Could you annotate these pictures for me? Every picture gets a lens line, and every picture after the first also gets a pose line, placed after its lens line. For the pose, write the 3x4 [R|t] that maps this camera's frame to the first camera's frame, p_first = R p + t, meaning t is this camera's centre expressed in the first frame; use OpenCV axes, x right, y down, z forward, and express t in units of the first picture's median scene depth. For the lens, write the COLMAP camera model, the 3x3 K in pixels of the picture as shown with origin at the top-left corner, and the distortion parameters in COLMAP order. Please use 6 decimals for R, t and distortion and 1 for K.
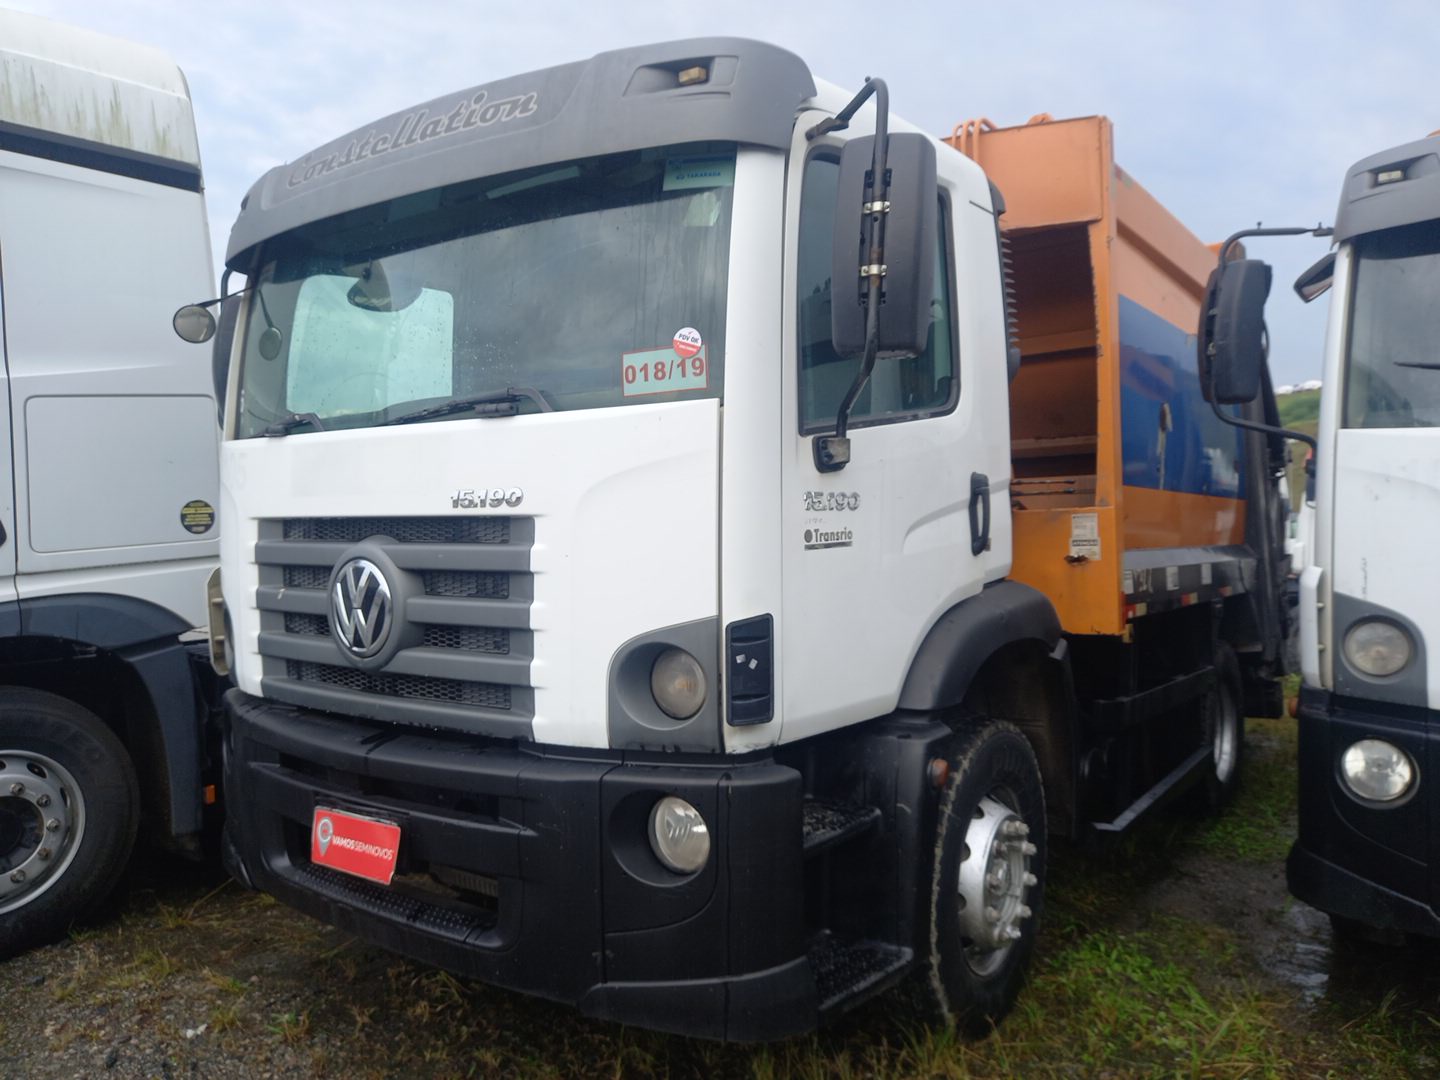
lens RADIAL K [[1056.6, 0, 742.6], [0, 1056.6, 537.4], [0, 0, 1]] dist [0.057049, -0.074785]
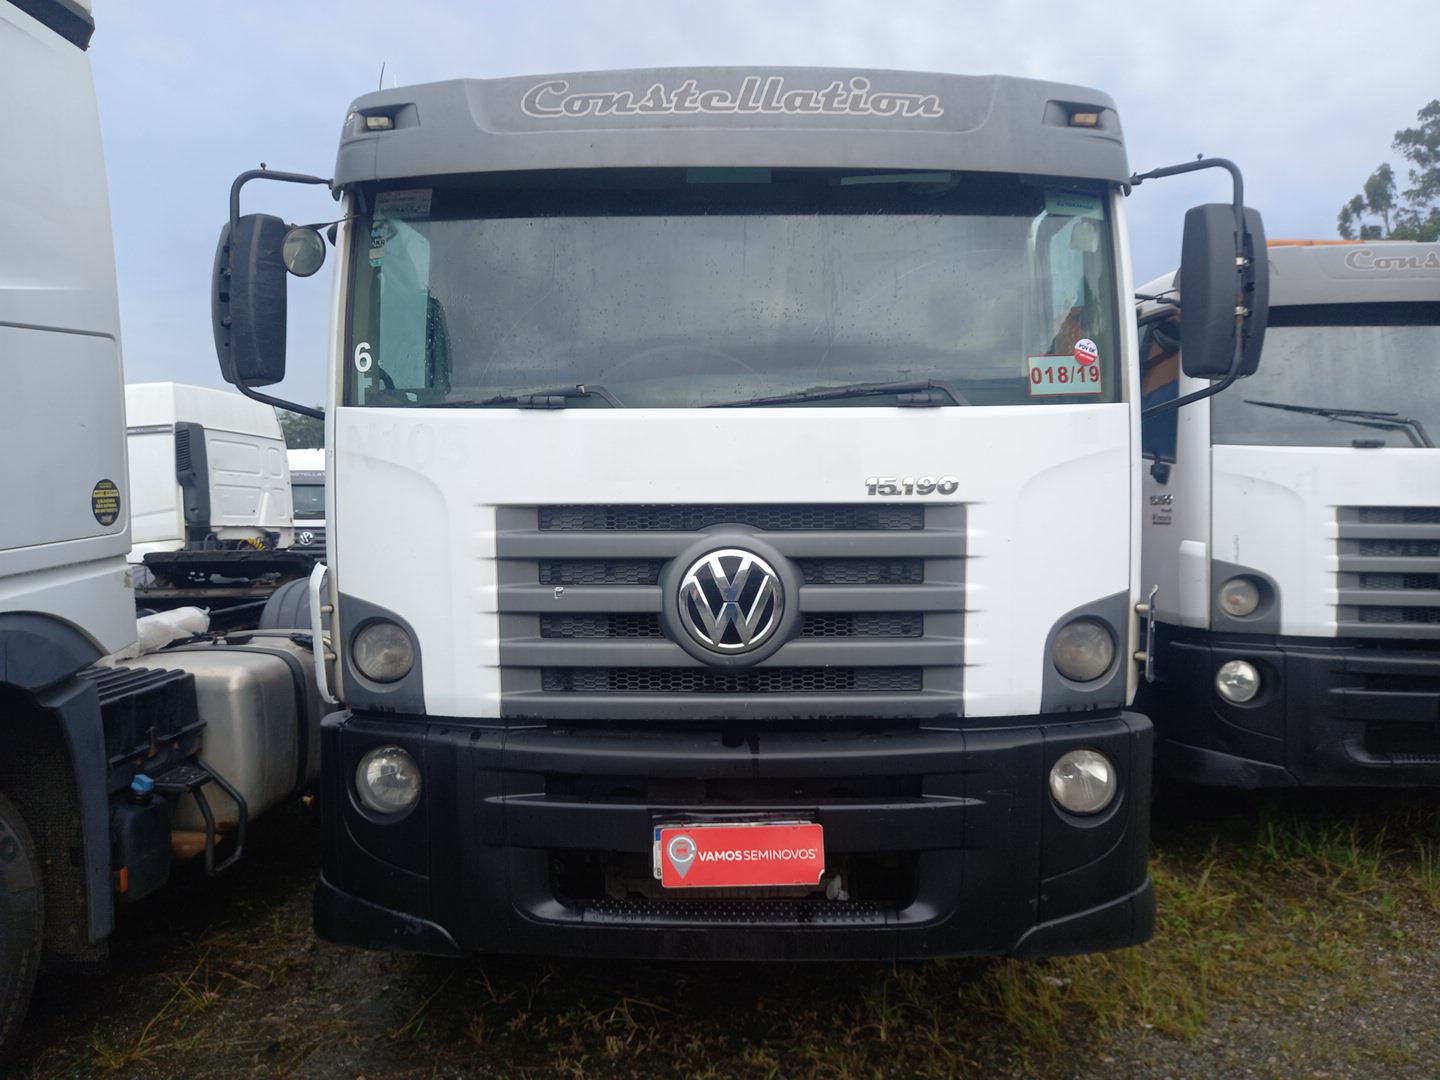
lens RADIAL K [[1047.6, 0, 731.0], [0, 1047.6, 533.4], [0, 0, 1]] dist [0.061154, -0.074027]
pose [[0.817039, -0.011957, 0.576458, -0.924299], [0.008479, 0.999926, 0.008723, -0.001051], [-0.576519, -0.002239, 0.817080, 0.260689]]
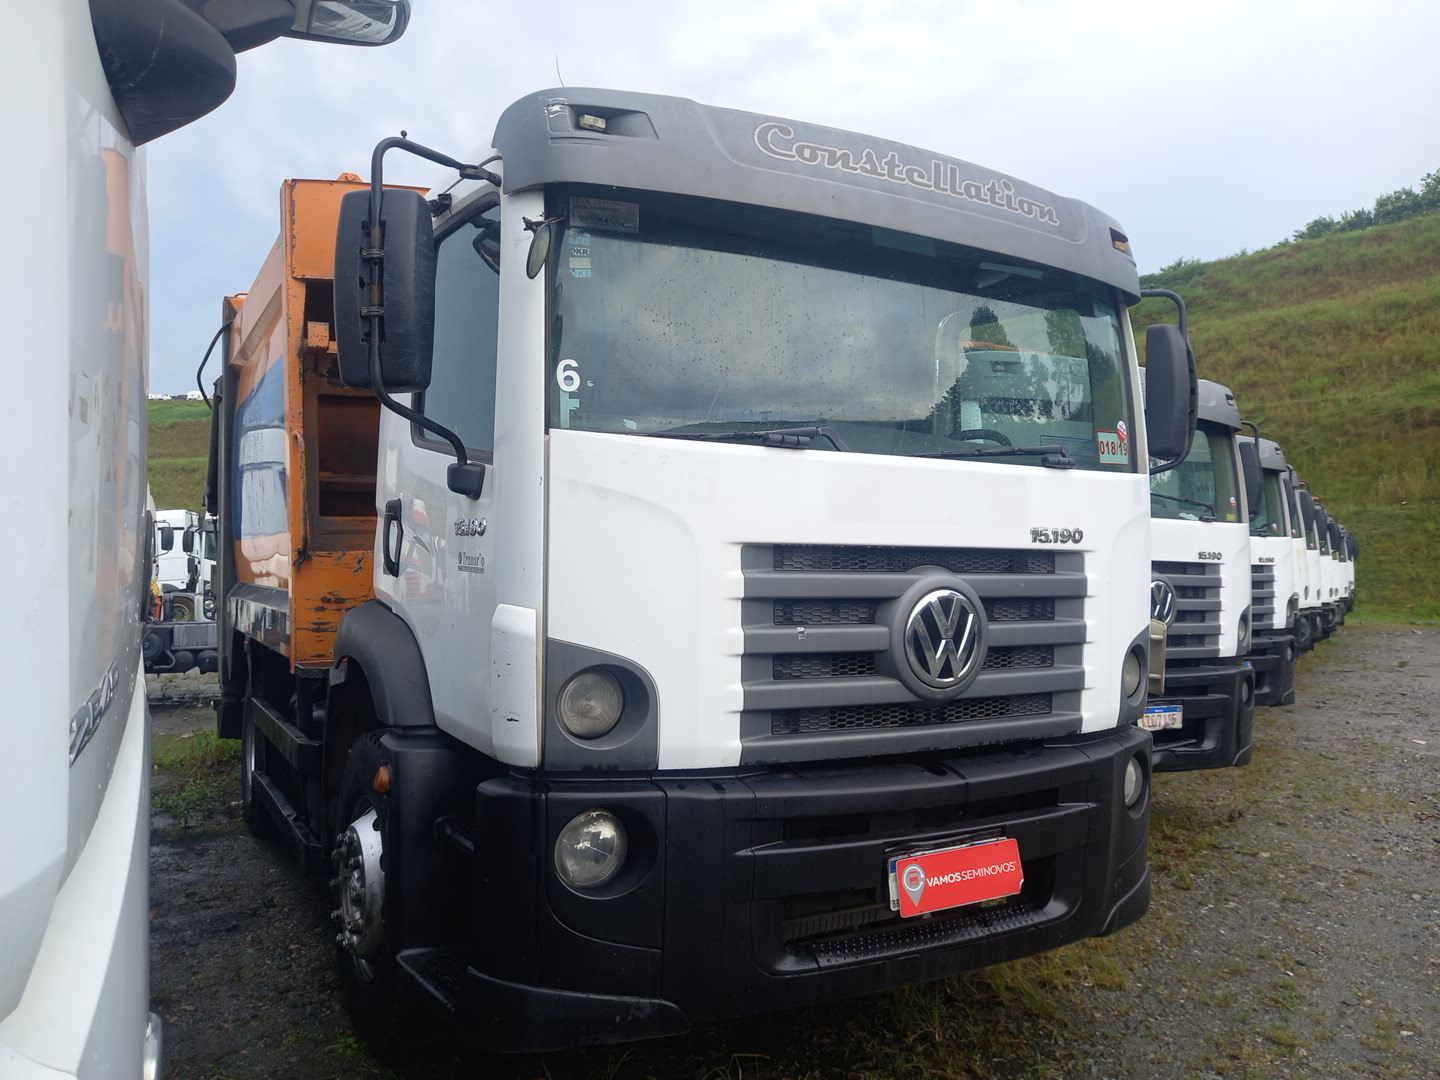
lens RADIAL K [[1047.6, 0, 731.0], [0, 1047.6, 533.4], [0, 0, 1]] dist [0.061154, -0.074027]
pose [[0.414758, 0.030954, 0.909405, -1.399473], [-0.004058, 0.999474, -0.032169, 0.000507], [-0.909923, 0.009652, 0.414665, 0.804022]]
